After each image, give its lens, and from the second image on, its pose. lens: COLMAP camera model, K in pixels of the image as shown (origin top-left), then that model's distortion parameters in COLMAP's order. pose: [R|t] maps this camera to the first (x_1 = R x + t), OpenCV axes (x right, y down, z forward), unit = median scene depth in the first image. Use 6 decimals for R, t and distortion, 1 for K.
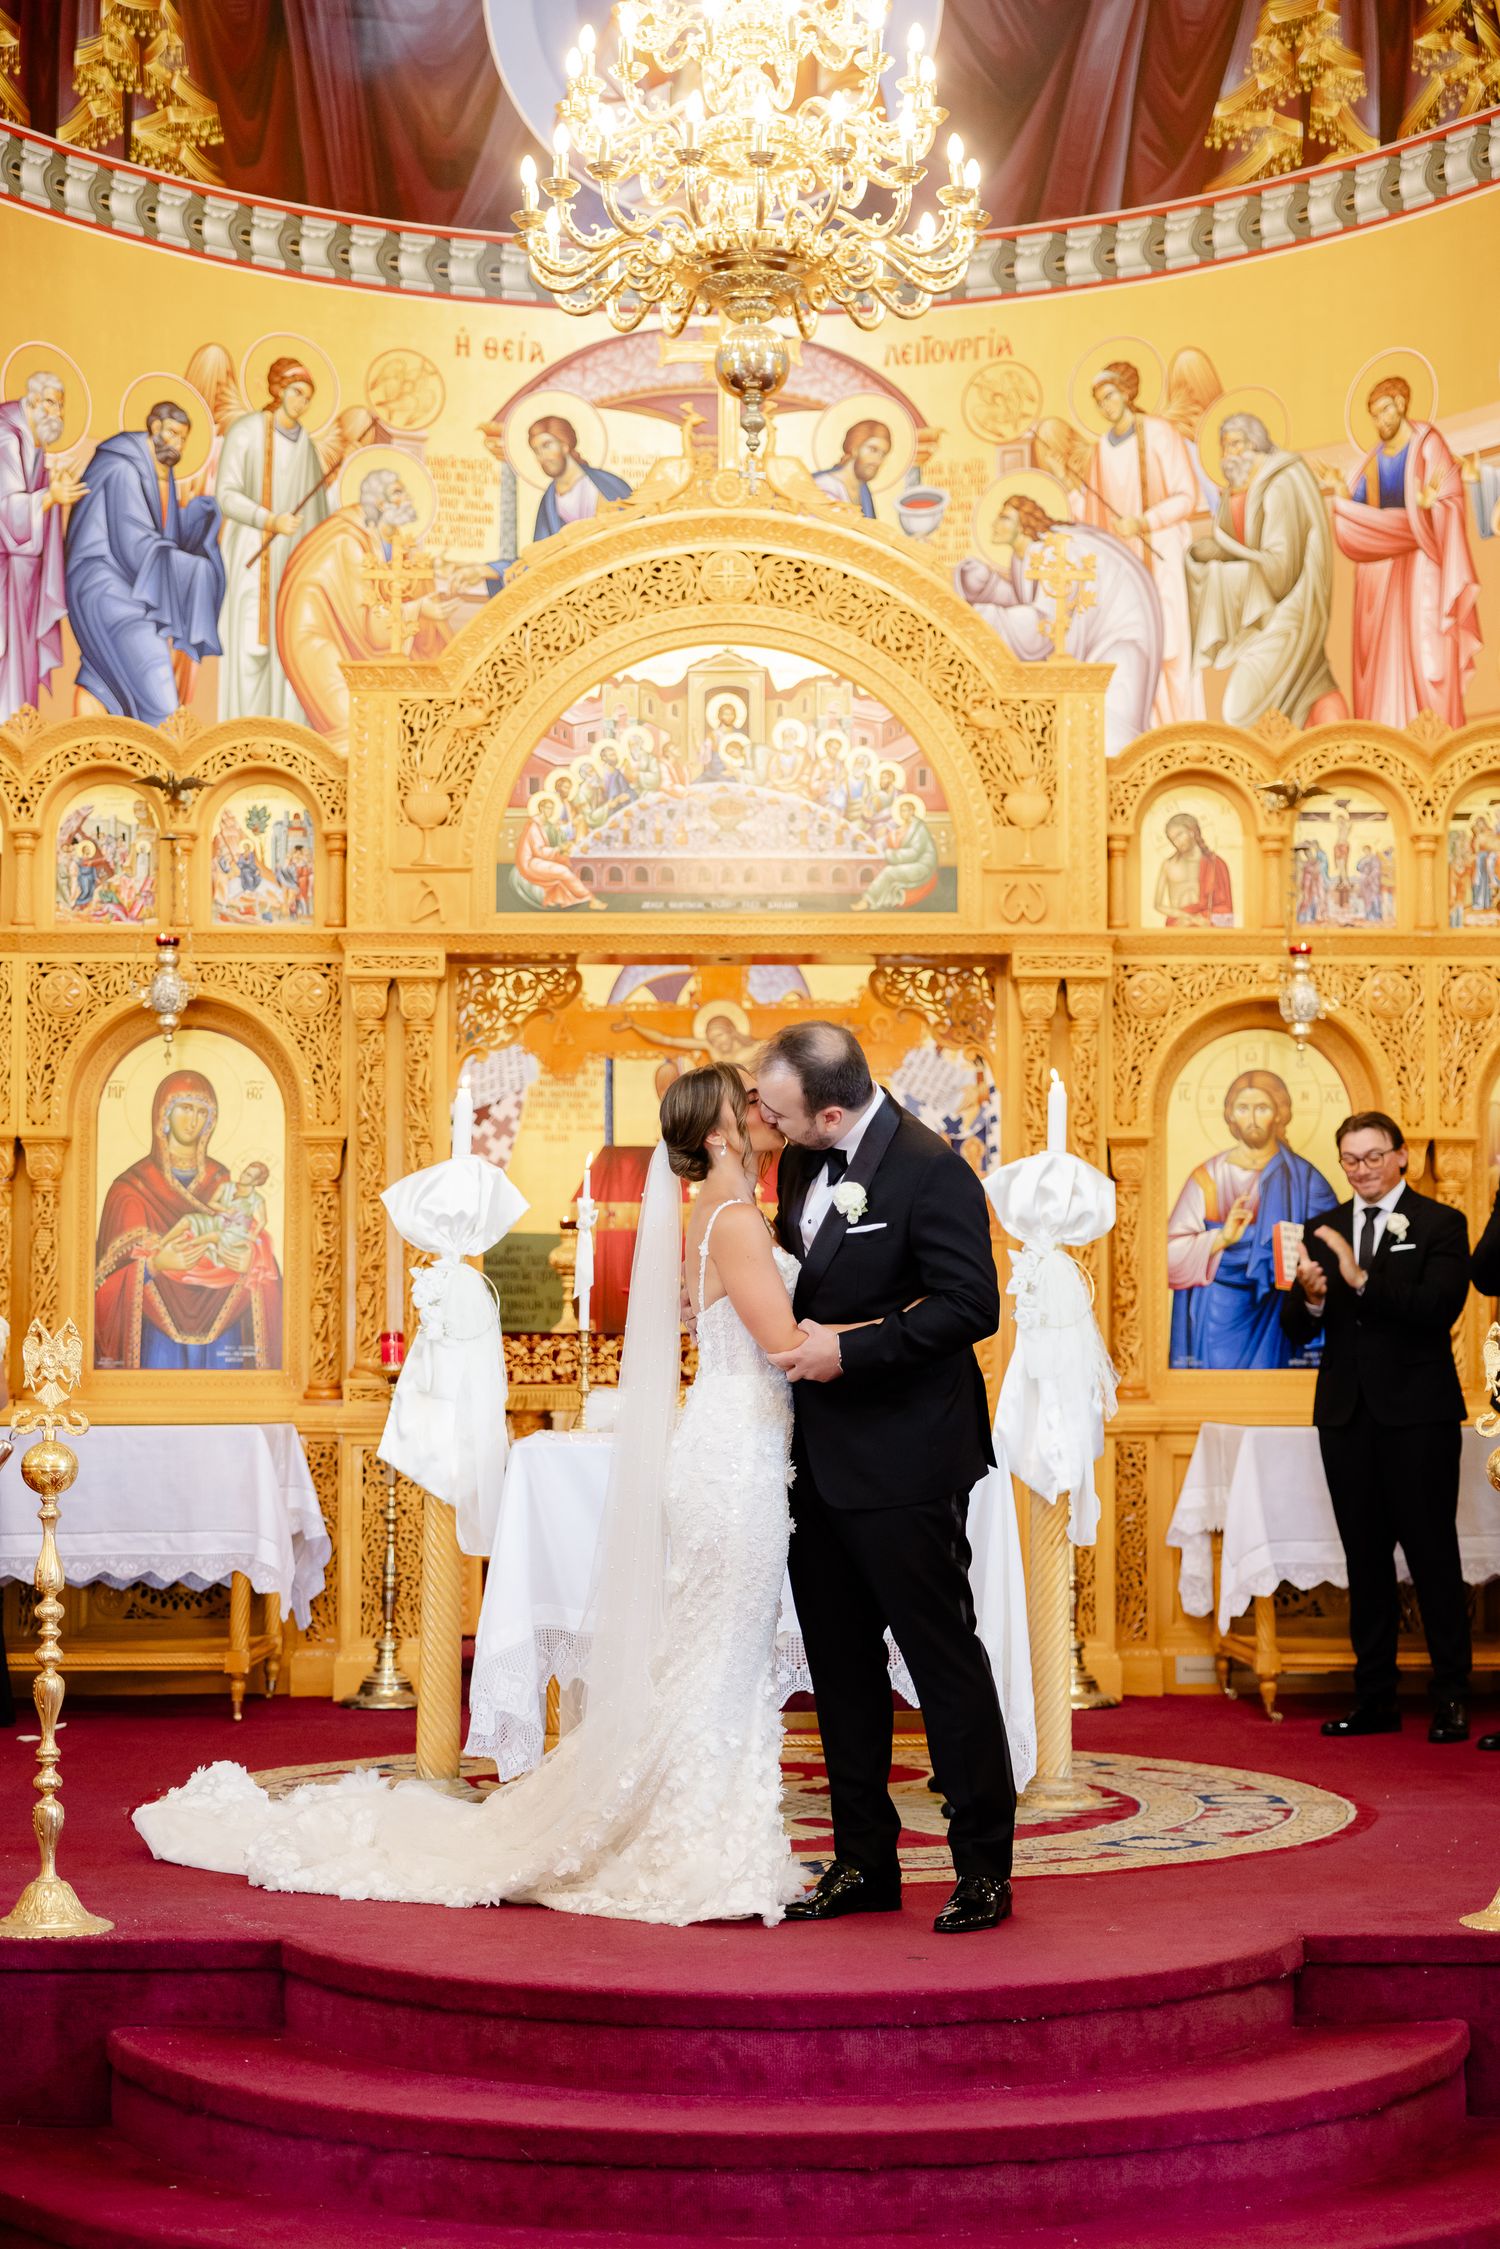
lens RADIAL K [[3467.1, 0, 750.0], [0, 3467.1, 1124.5], [0, 0, 1]] dist [0.040722, 0.067515]
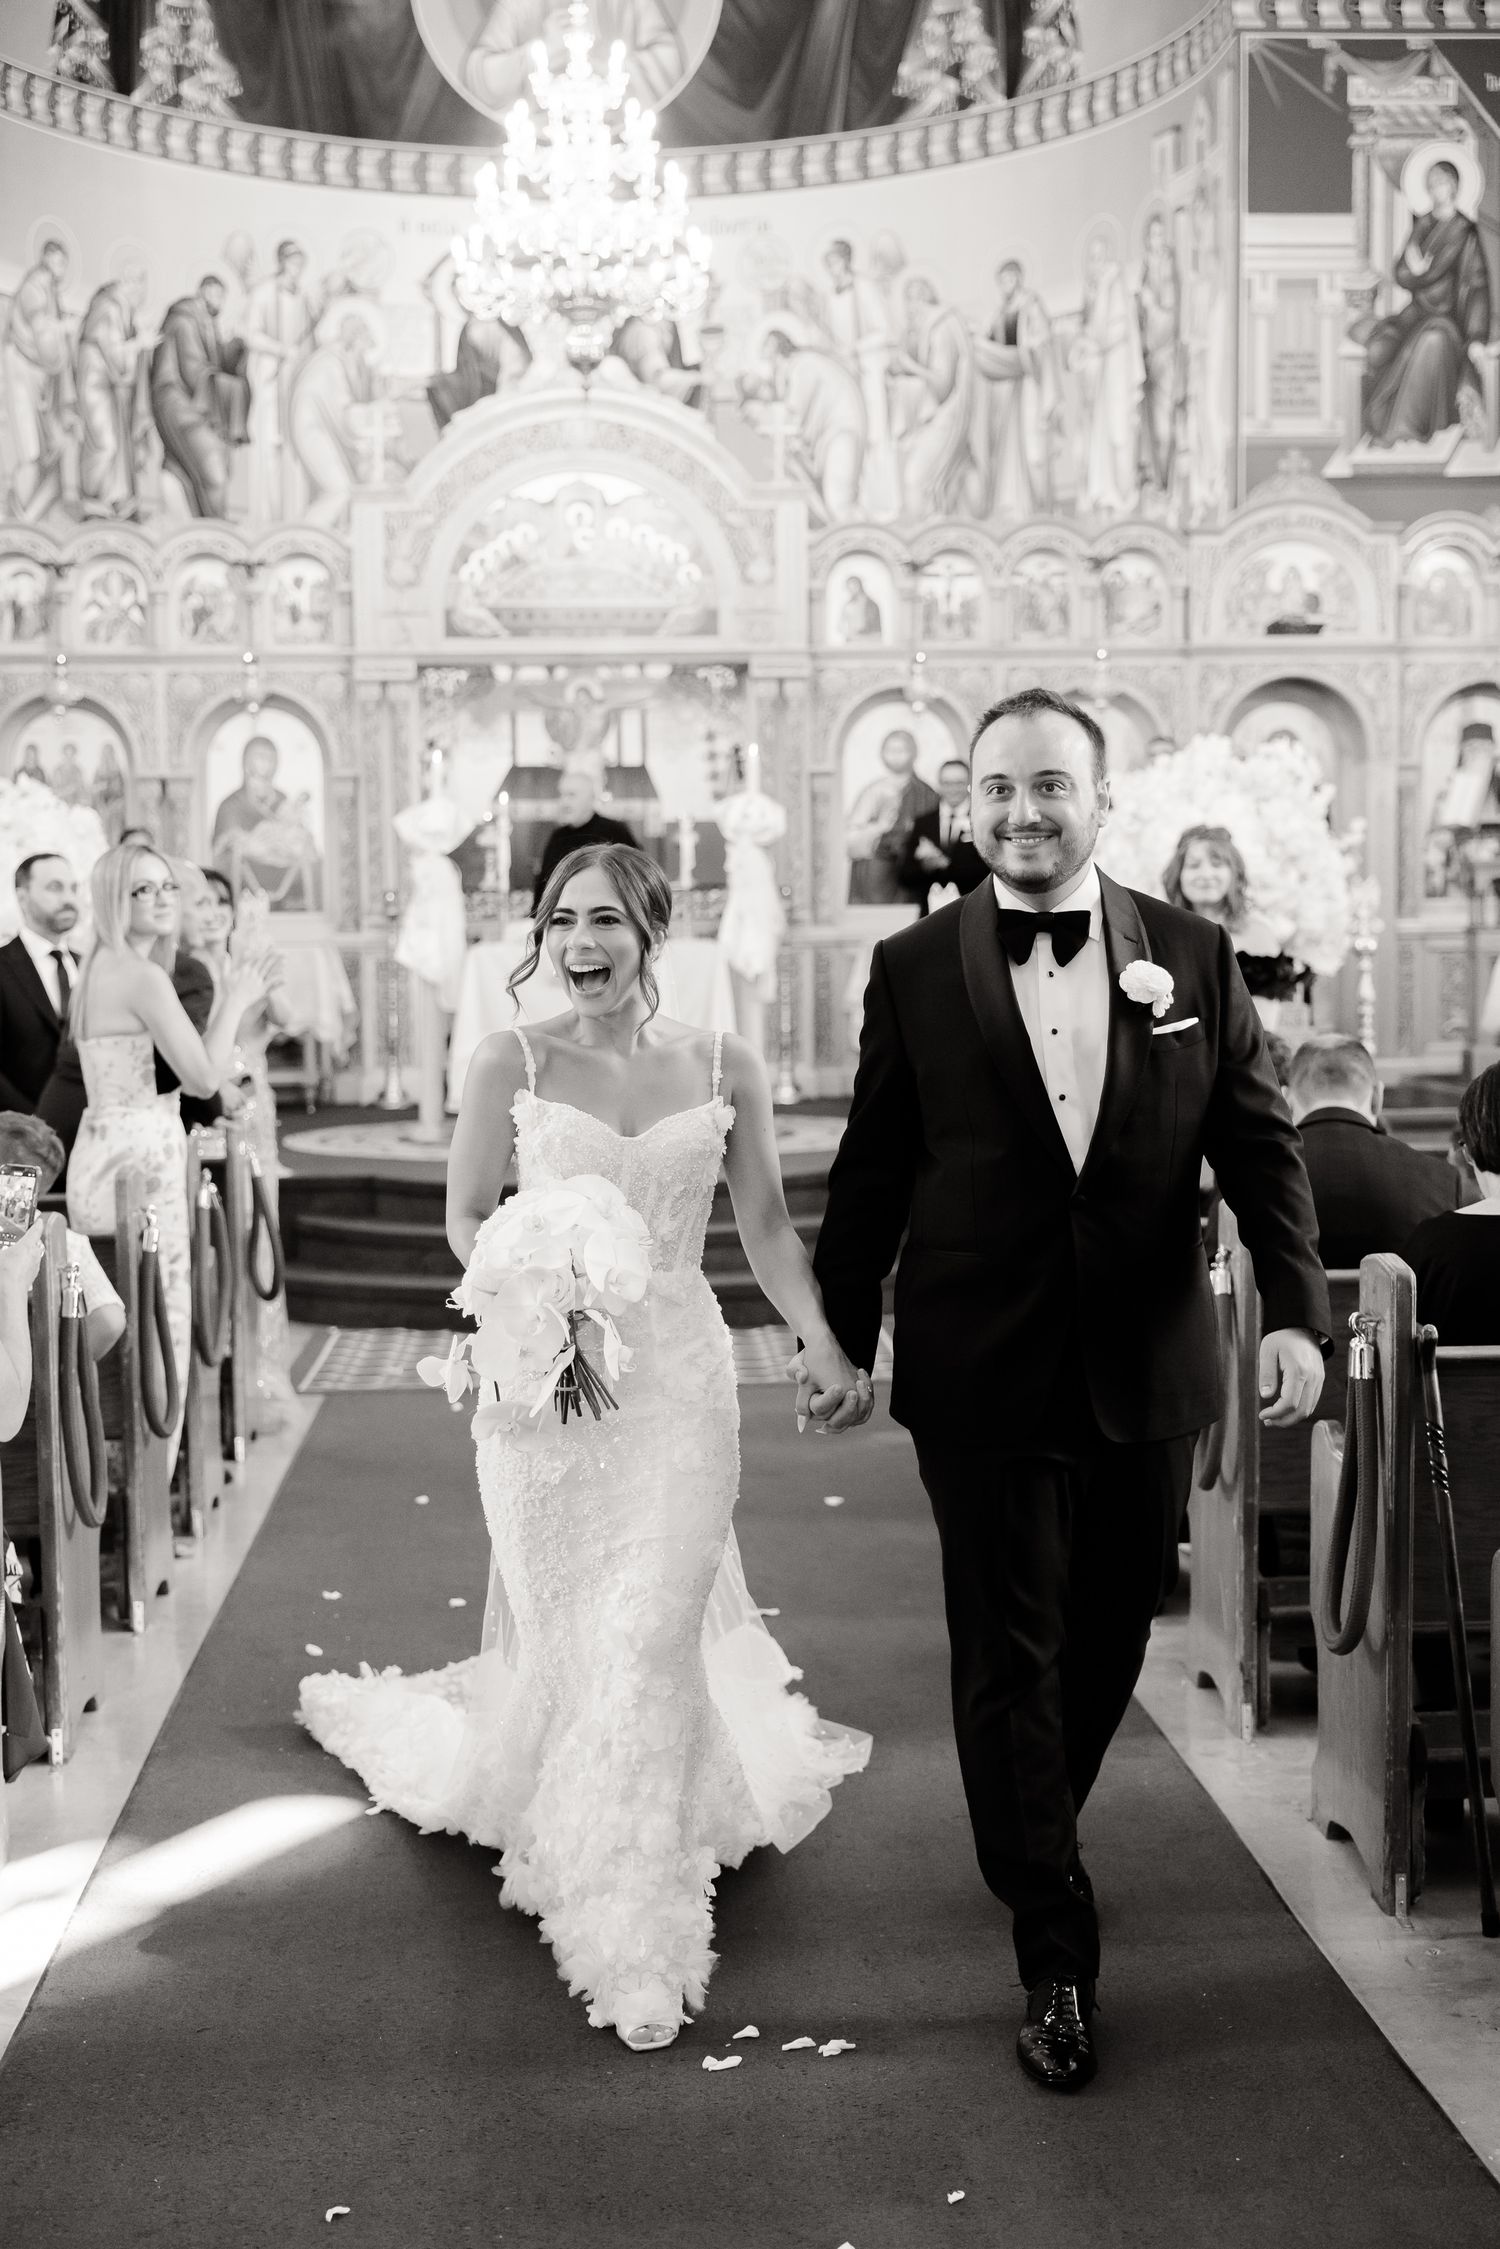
lens RADIAL K [[2996.6, 0, 756.2], [0, 2996.6, 1146.9], [0, 0, 1]] dist [0.034688, -0.032105]
pose [[0.999155, -0.015496, 0.038059, 0.018466], [0.009564, 0.988431, 0.151370, -0.036300], [-0.039964, -0.150878, 0.987744, -0.472008]]
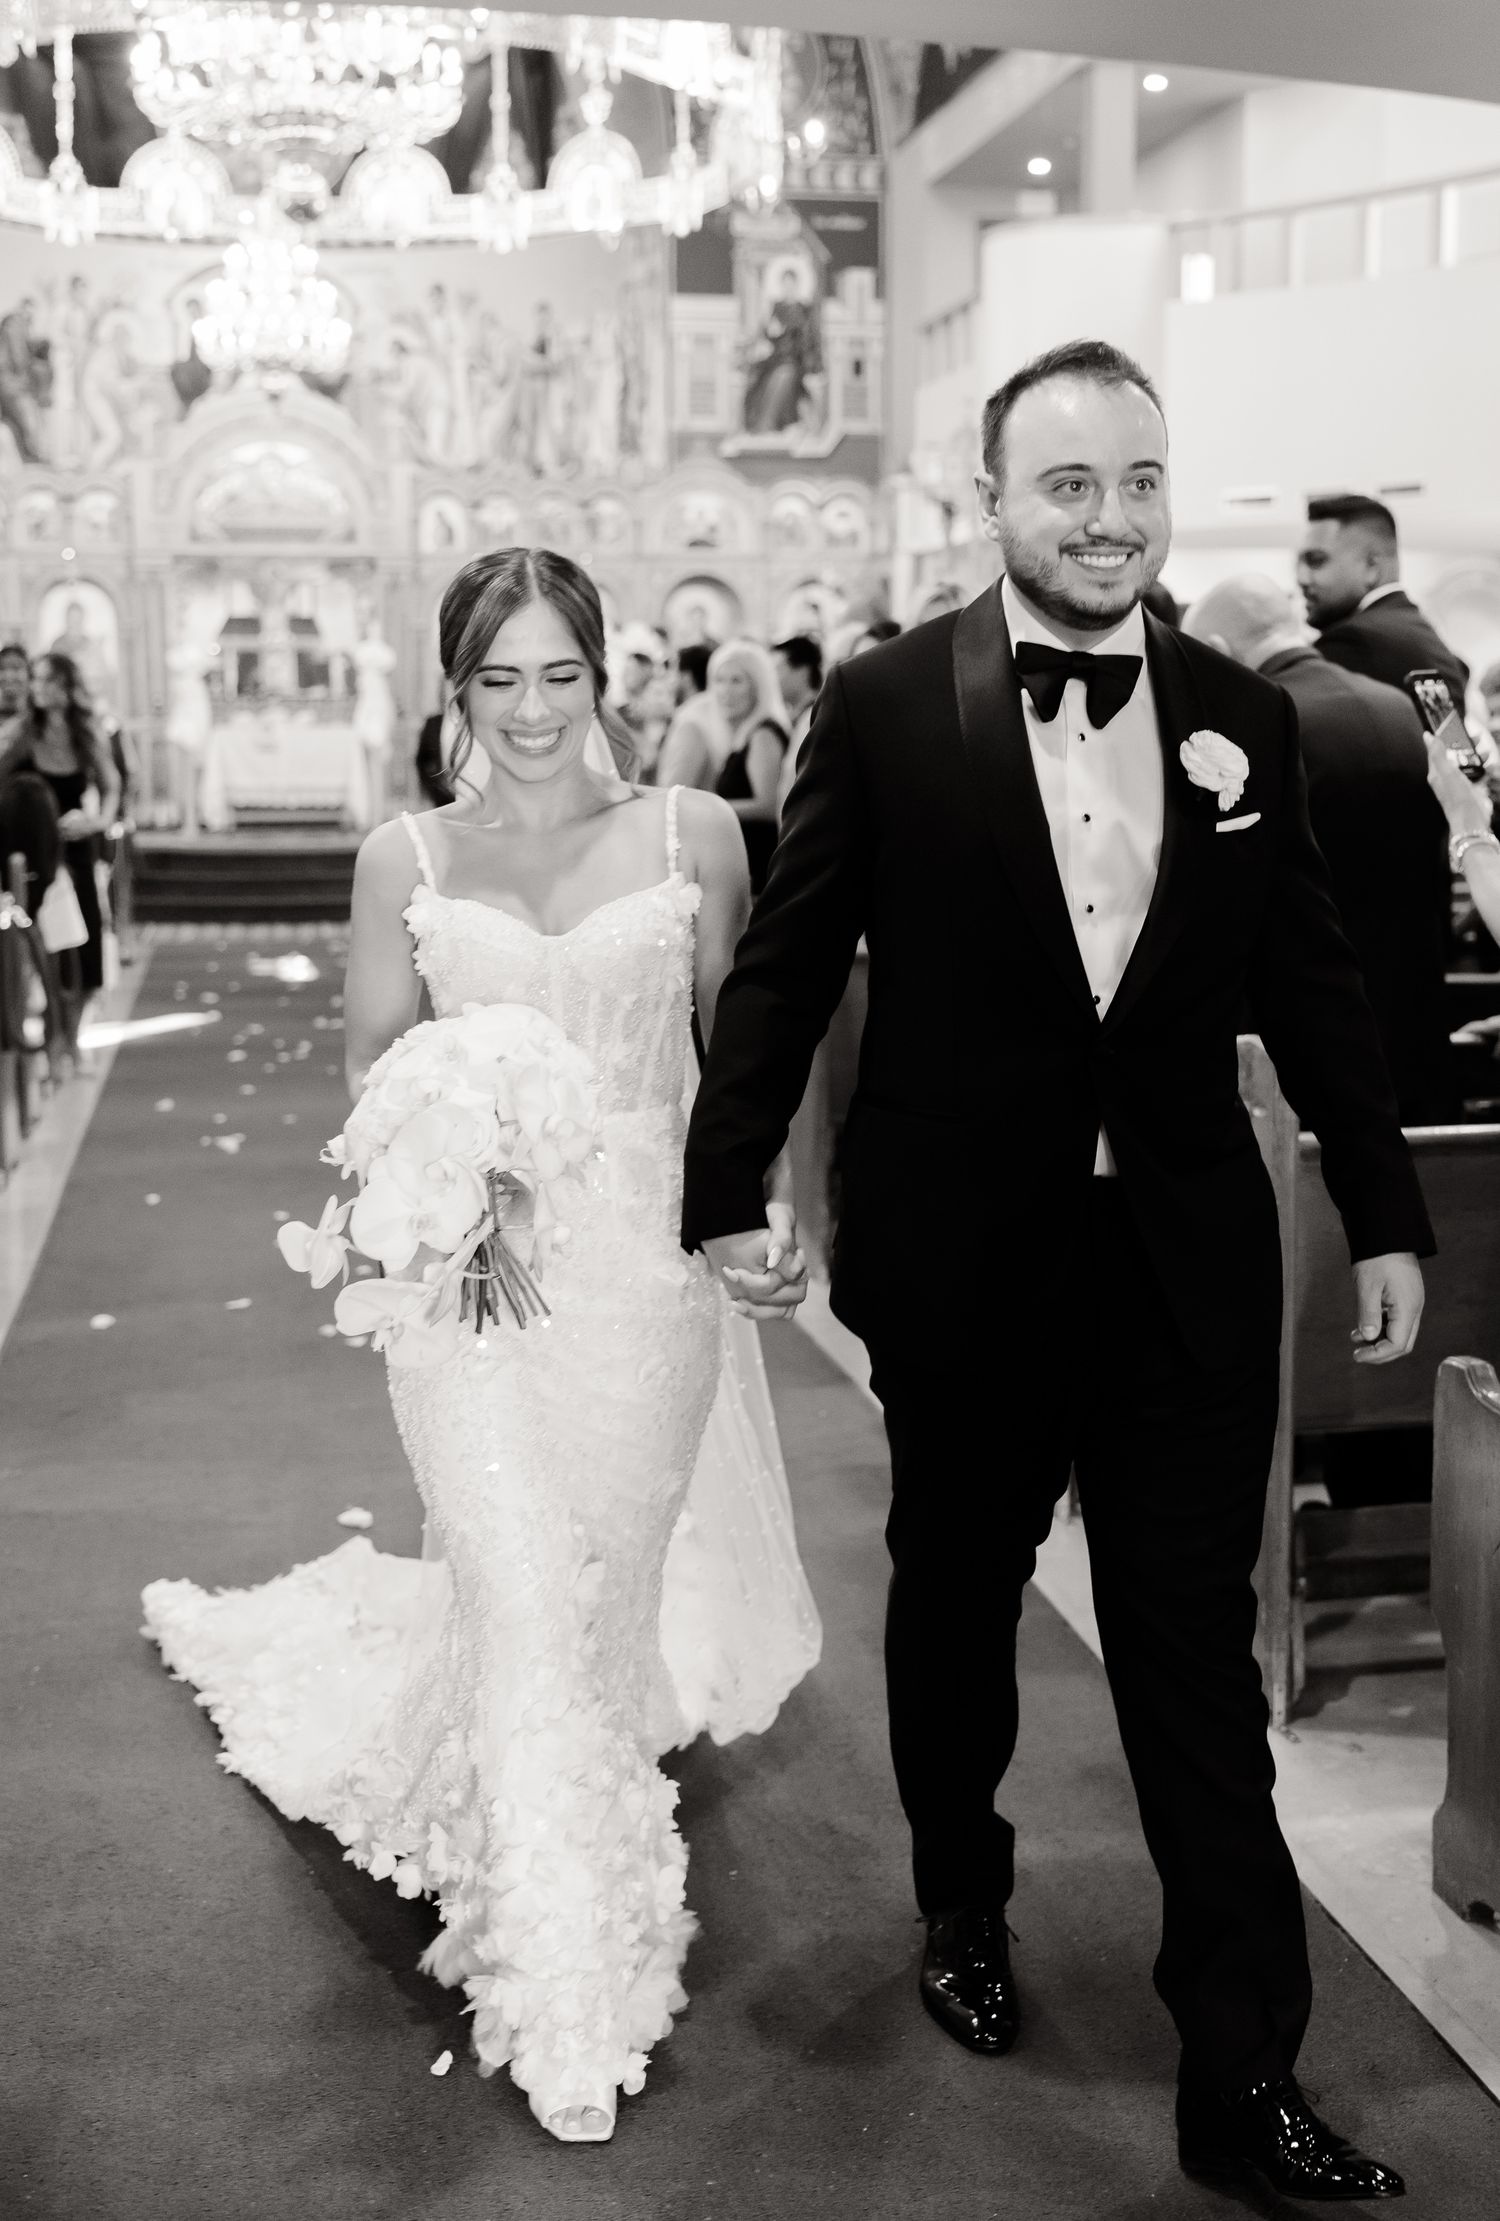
lens RADIAL K [[2595.2, 0, 753.2], [0, 2595.2, 1004.3], [0, 0, 1]] dist [0.025148, 0.025416]
pose [[0.986173, -0.023756, 0.164007, 0.021813], [-0.006998, 0.982820, 0.184433, -0.085034], [-0.165571, -0.183030, 0.969065, -1.148289]]
